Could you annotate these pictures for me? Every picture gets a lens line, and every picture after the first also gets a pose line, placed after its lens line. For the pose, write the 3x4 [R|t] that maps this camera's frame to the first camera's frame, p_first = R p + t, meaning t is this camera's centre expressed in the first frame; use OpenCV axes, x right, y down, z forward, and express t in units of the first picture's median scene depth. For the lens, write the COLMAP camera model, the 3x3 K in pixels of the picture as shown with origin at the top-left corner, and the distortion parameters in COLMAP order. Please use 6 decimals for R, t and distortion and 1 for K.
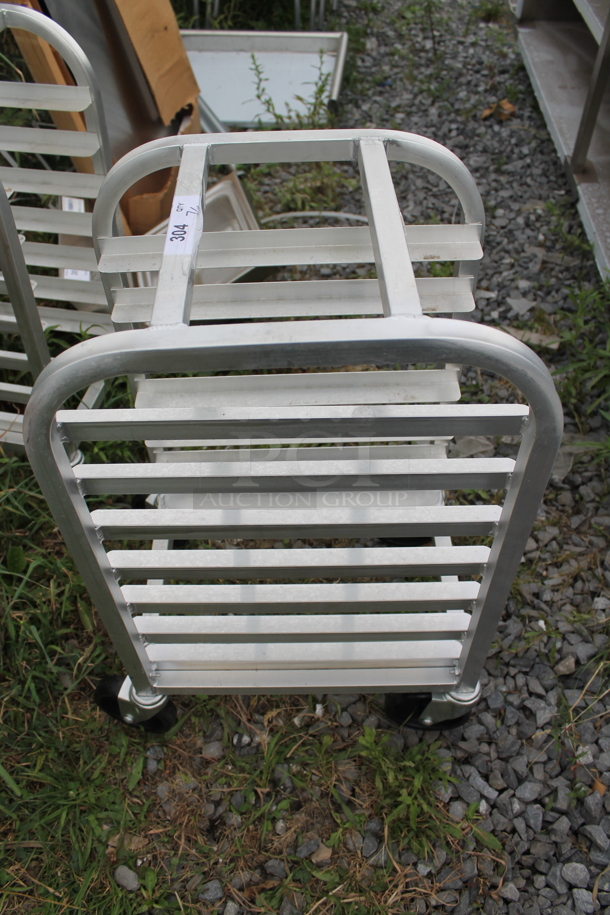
lens RADIAL K [[770.2, 0, 305.0], [0, 770.2, 457.5], [0, 0, 1]] dist [-0.156680, 0.129328]
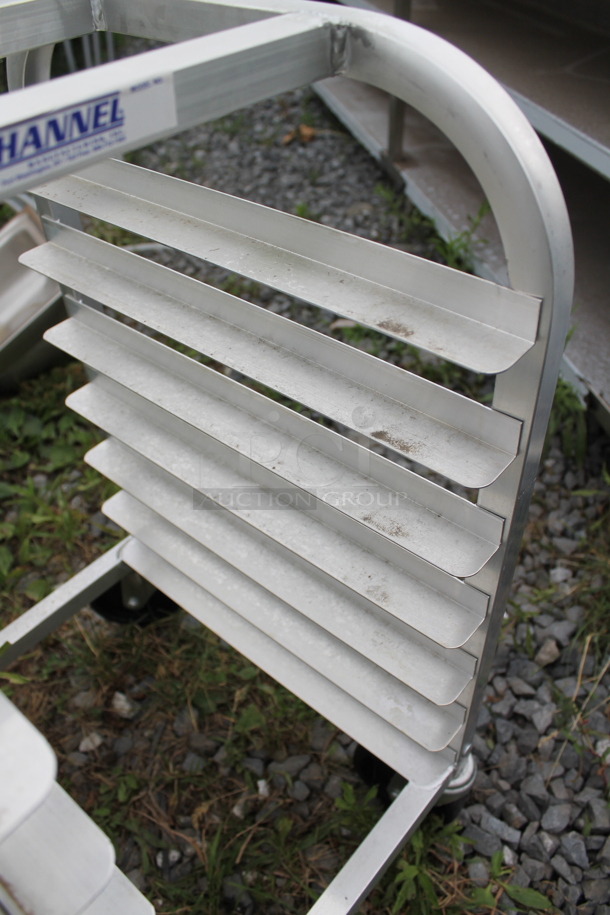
lens RADIAL K [[770.2, 0, 305.0], [0, 770.2, 457.5], [0, 0, 1]] dist [-0.156680, 0.129328]
pose [[0.960554, -0.191586, 0.201570, -0.027861], [0.214025, 0.972104, -0.095950, 0.098125], [-0.177565, 0.135306, 0.974763, 0.234151]]
